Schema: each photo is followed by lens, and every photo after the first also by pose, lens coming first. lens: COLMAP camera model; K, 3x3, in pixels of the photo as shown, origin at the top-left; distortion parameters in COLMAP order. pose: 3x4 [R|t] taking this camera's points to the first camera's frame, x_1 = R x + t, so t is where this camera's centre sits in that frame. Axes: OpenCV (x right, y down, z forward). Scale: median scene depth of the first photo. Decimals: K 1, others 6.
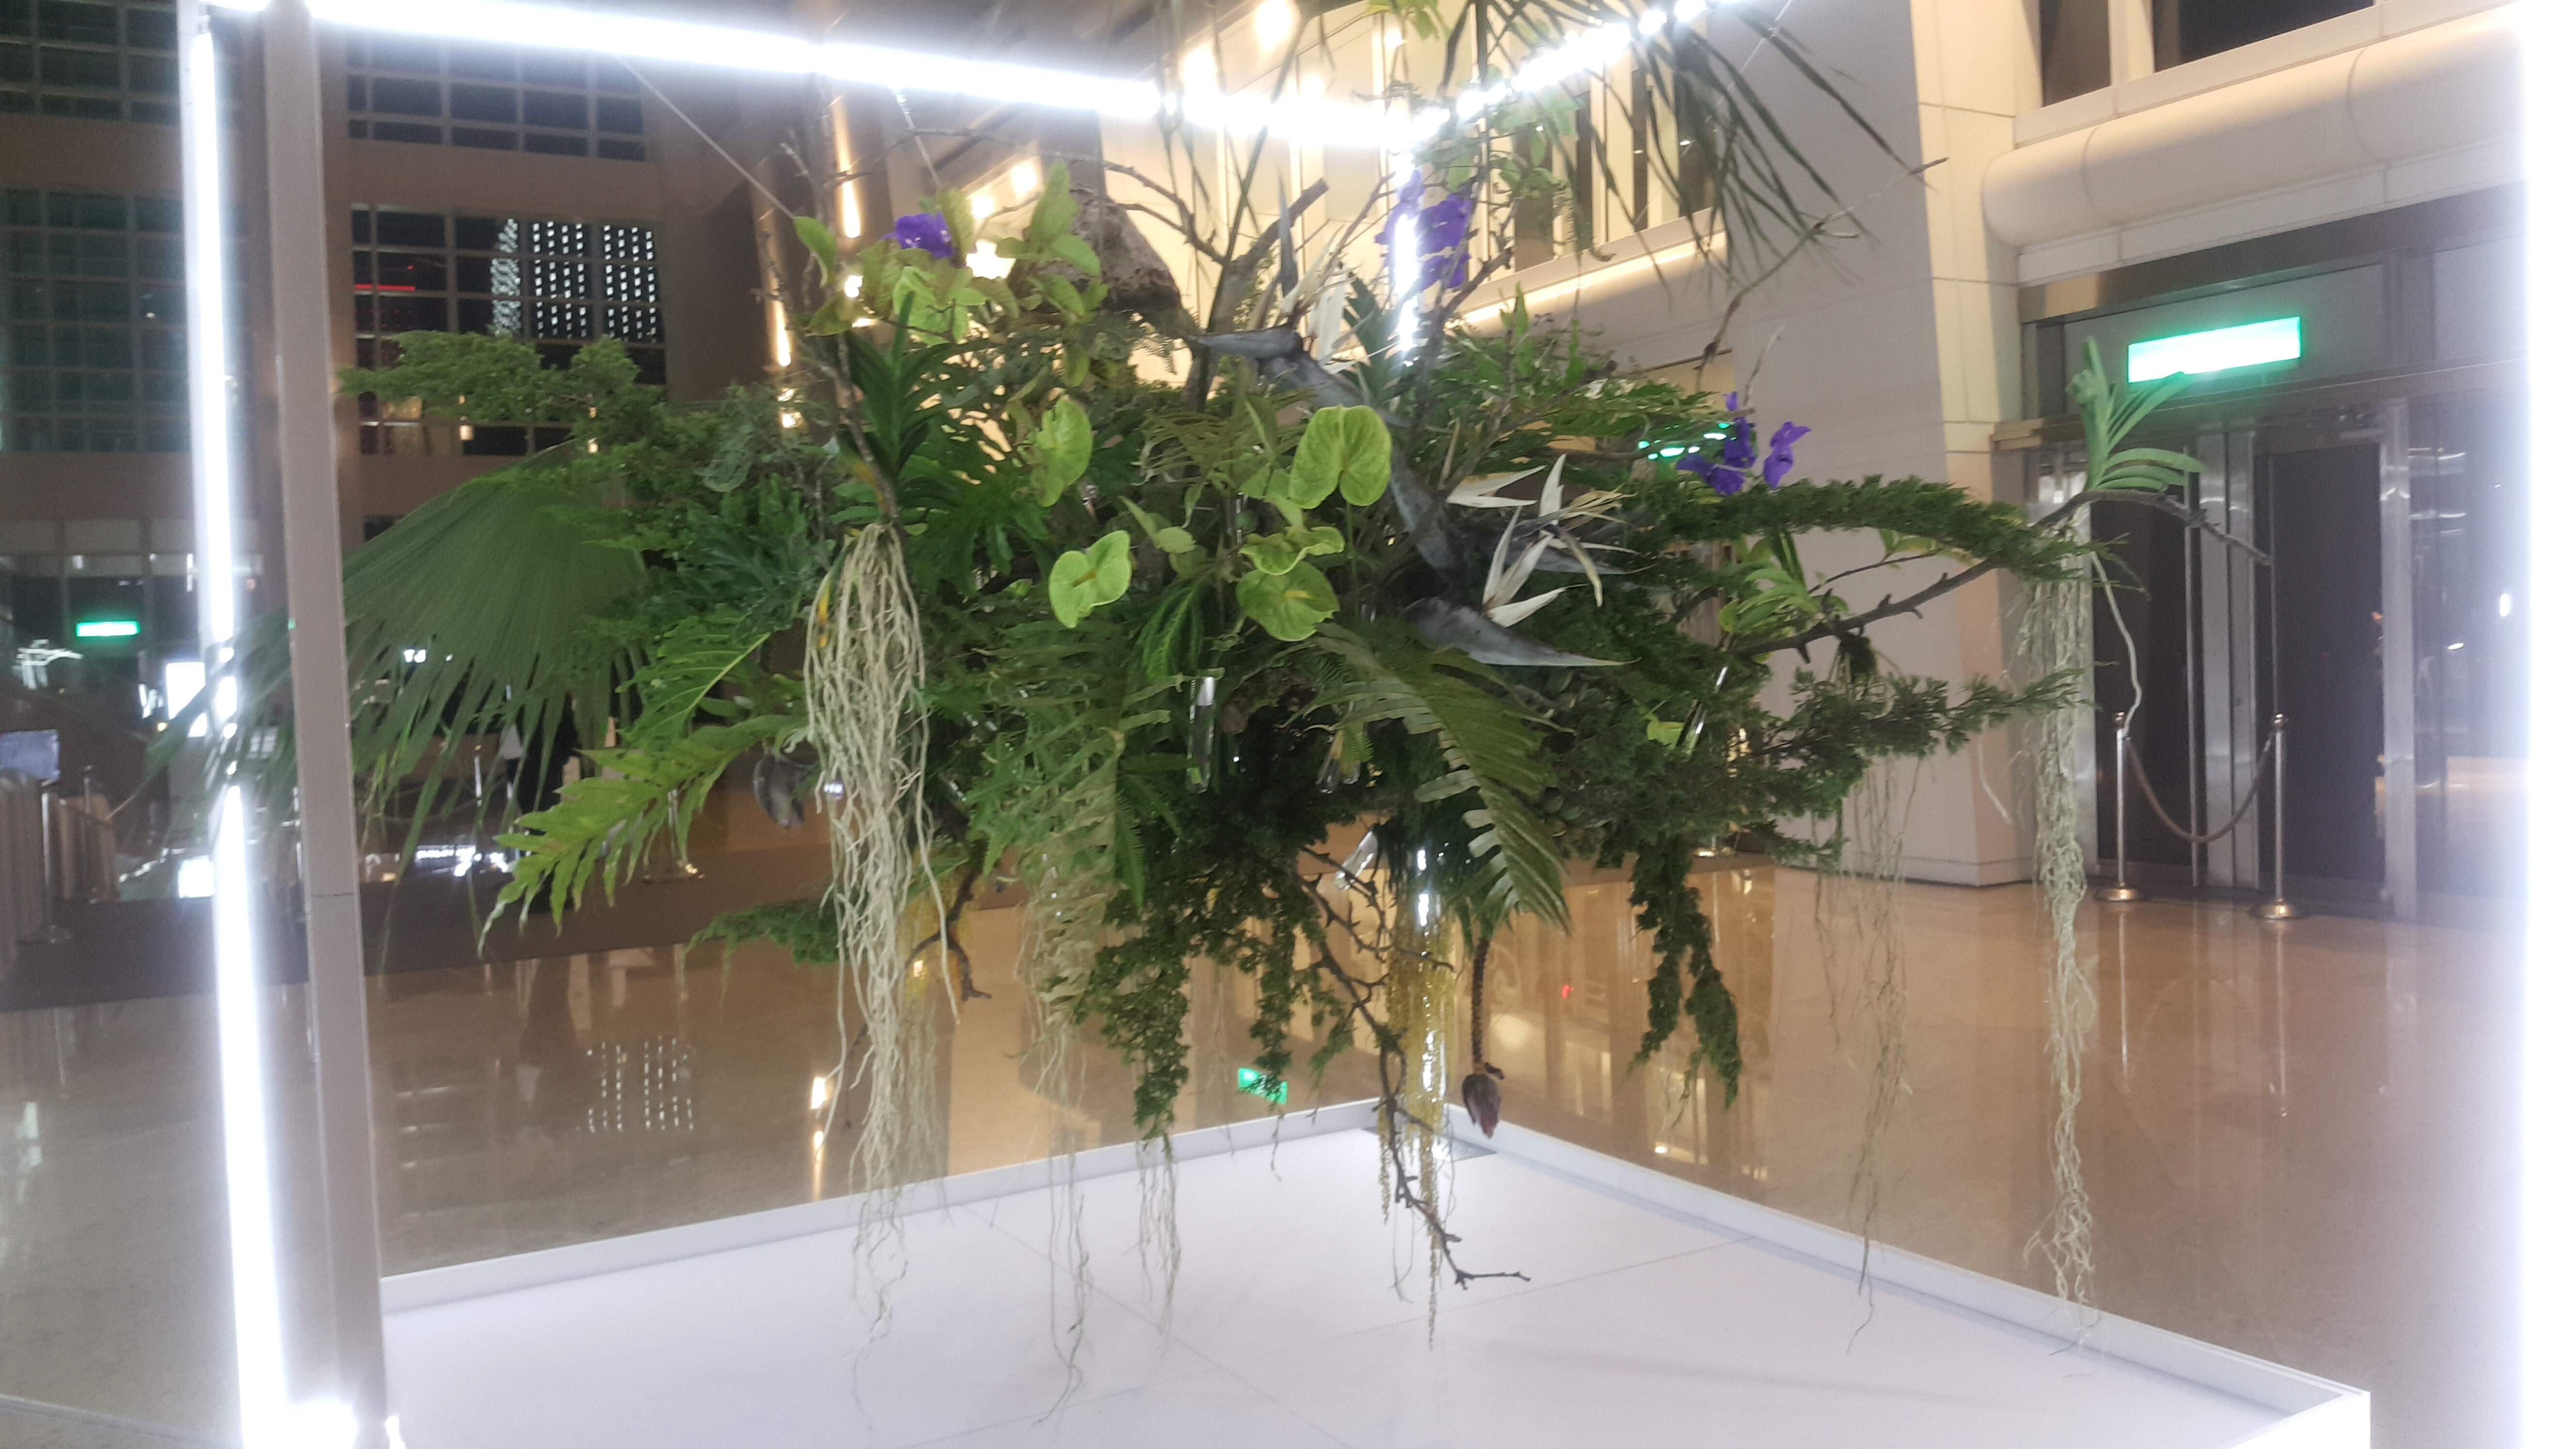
lens RADIAL K [[1981.4, 0, 1357.3], [0, 1981.4, 768.2], [0, 0, 1]] dist [0.046203, -0.088519]
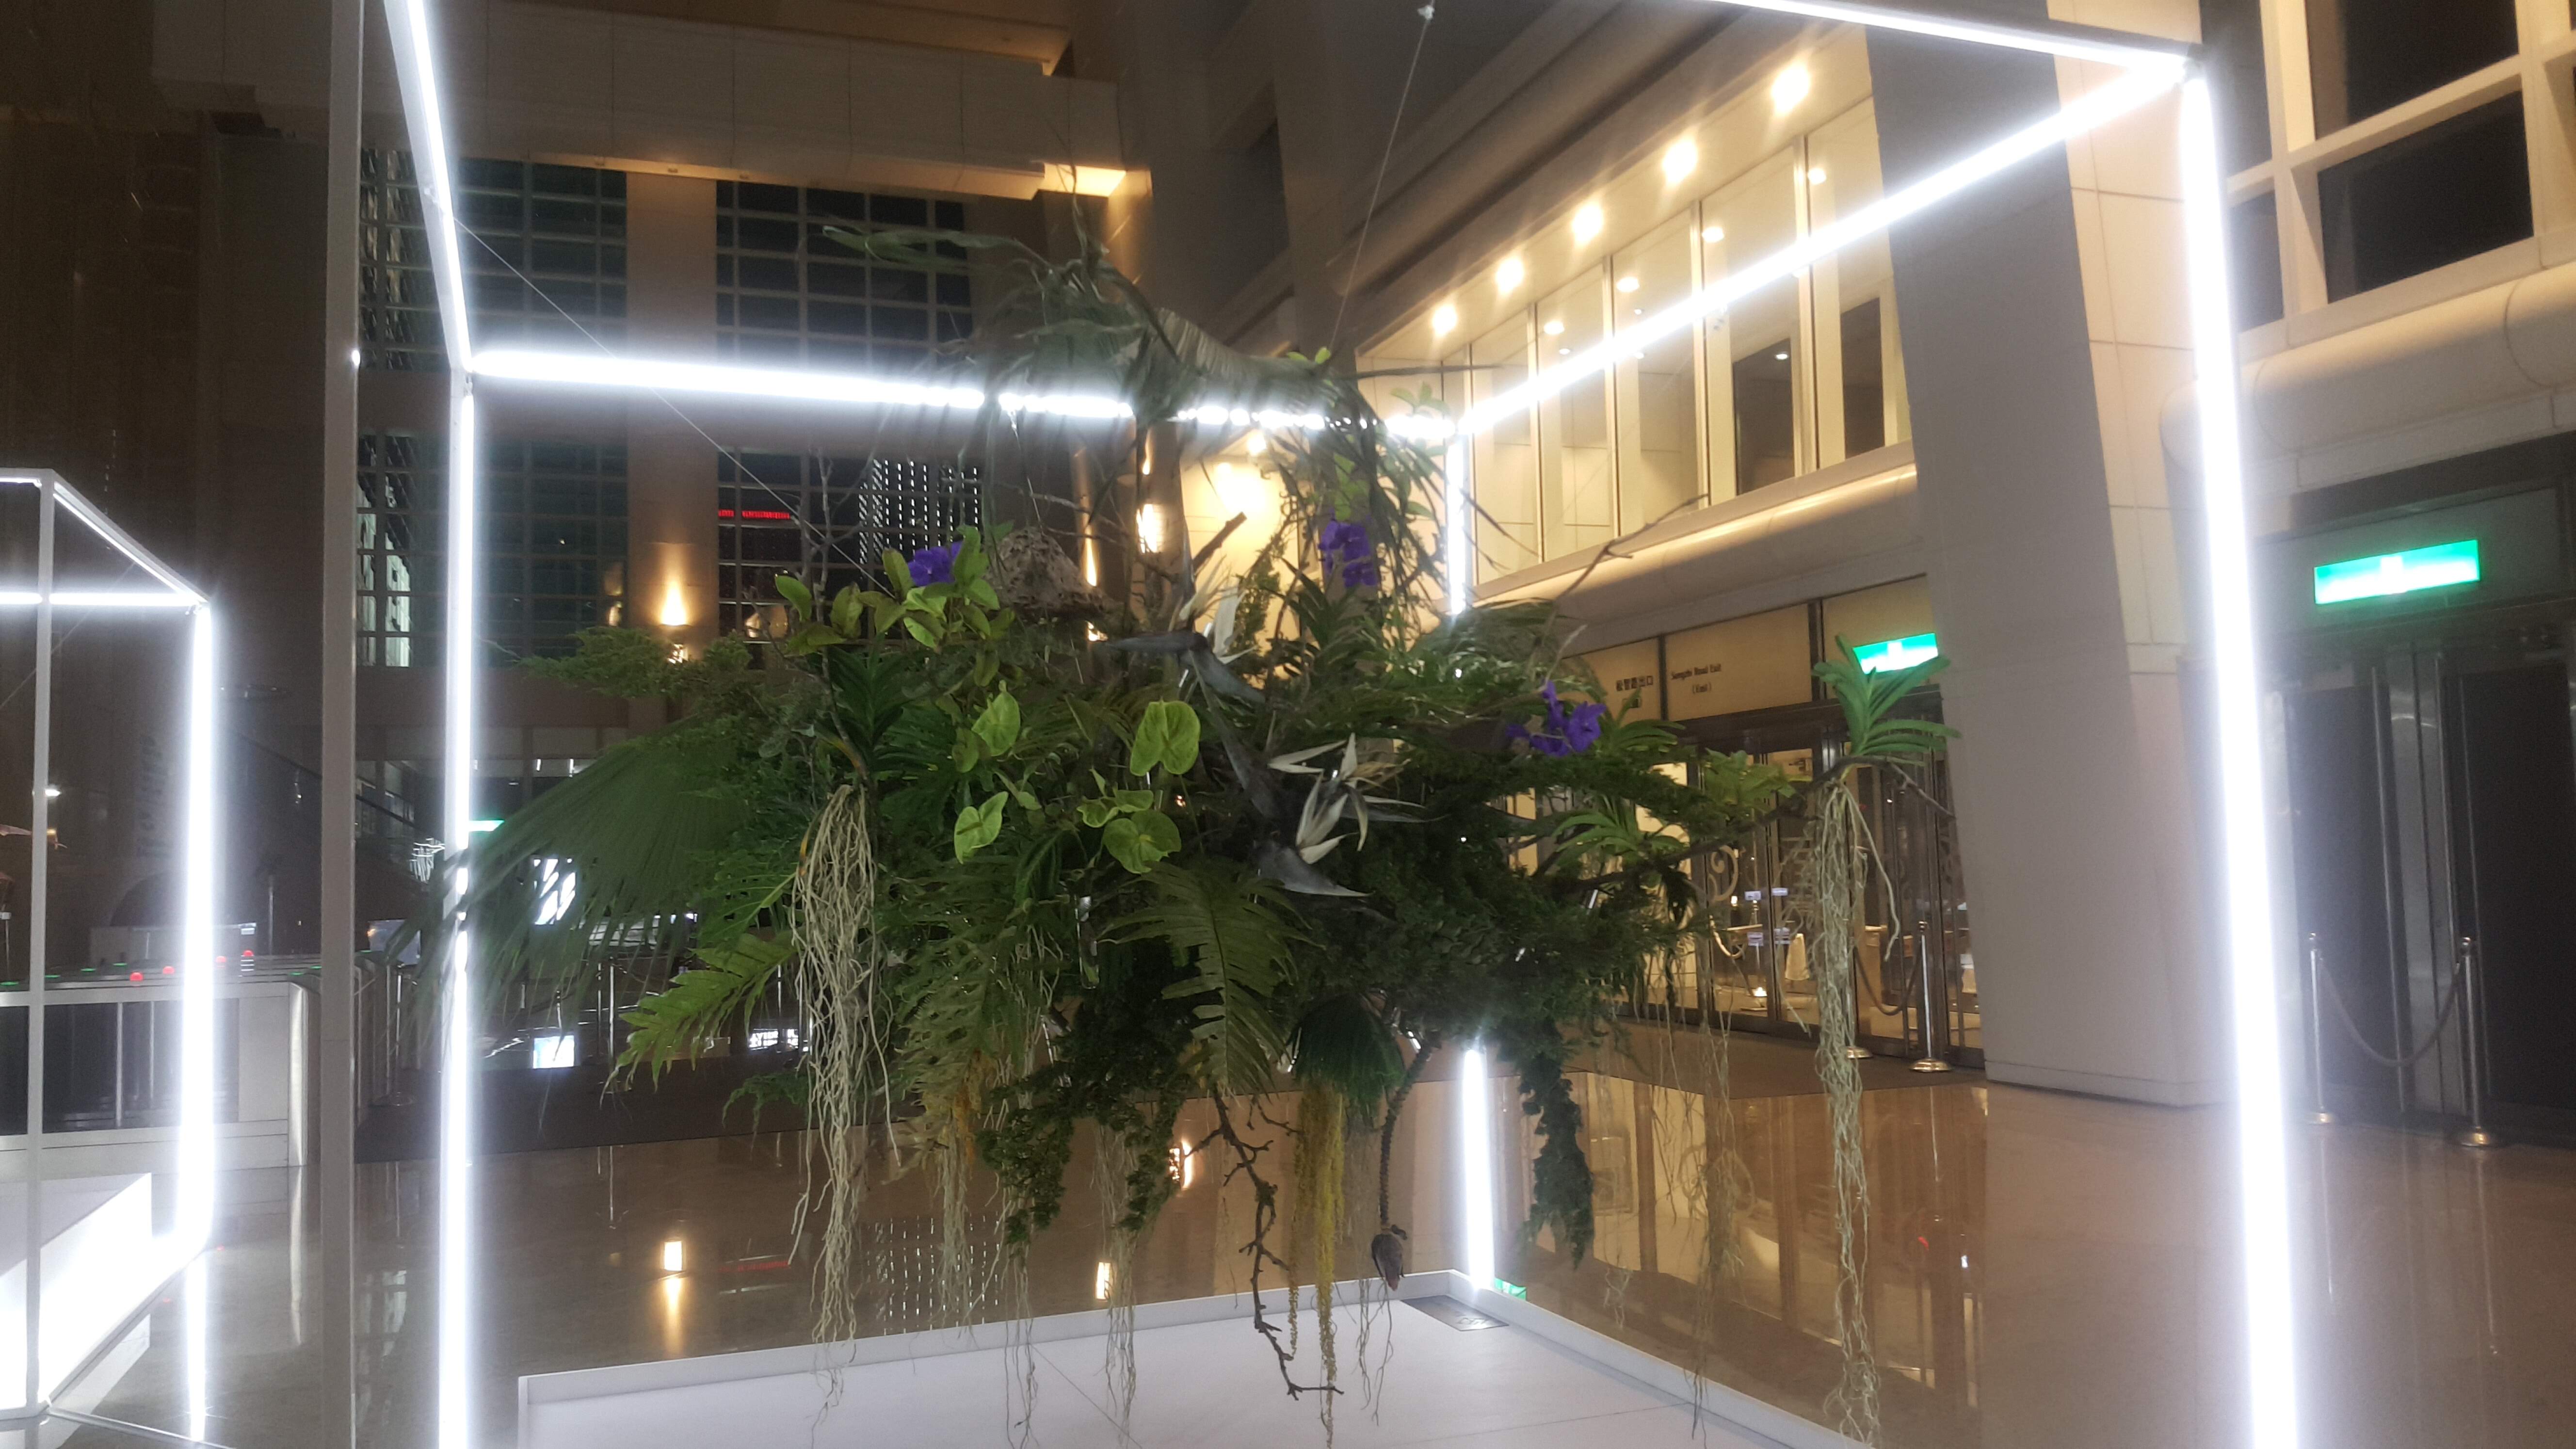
lens RADIAL K [[1981.4, 0, 1346.9], [0, 1981.4, 706.7], [0, 0, 1]] dist [0.046203, -0.088519]
pose [[0.987351, -0.003051, -0.158523, 0.269858], [-0.017887, 0.991289, -0.130486, -0.003809], [0.157540, 0.131671, 0.978695, -0.248384]]
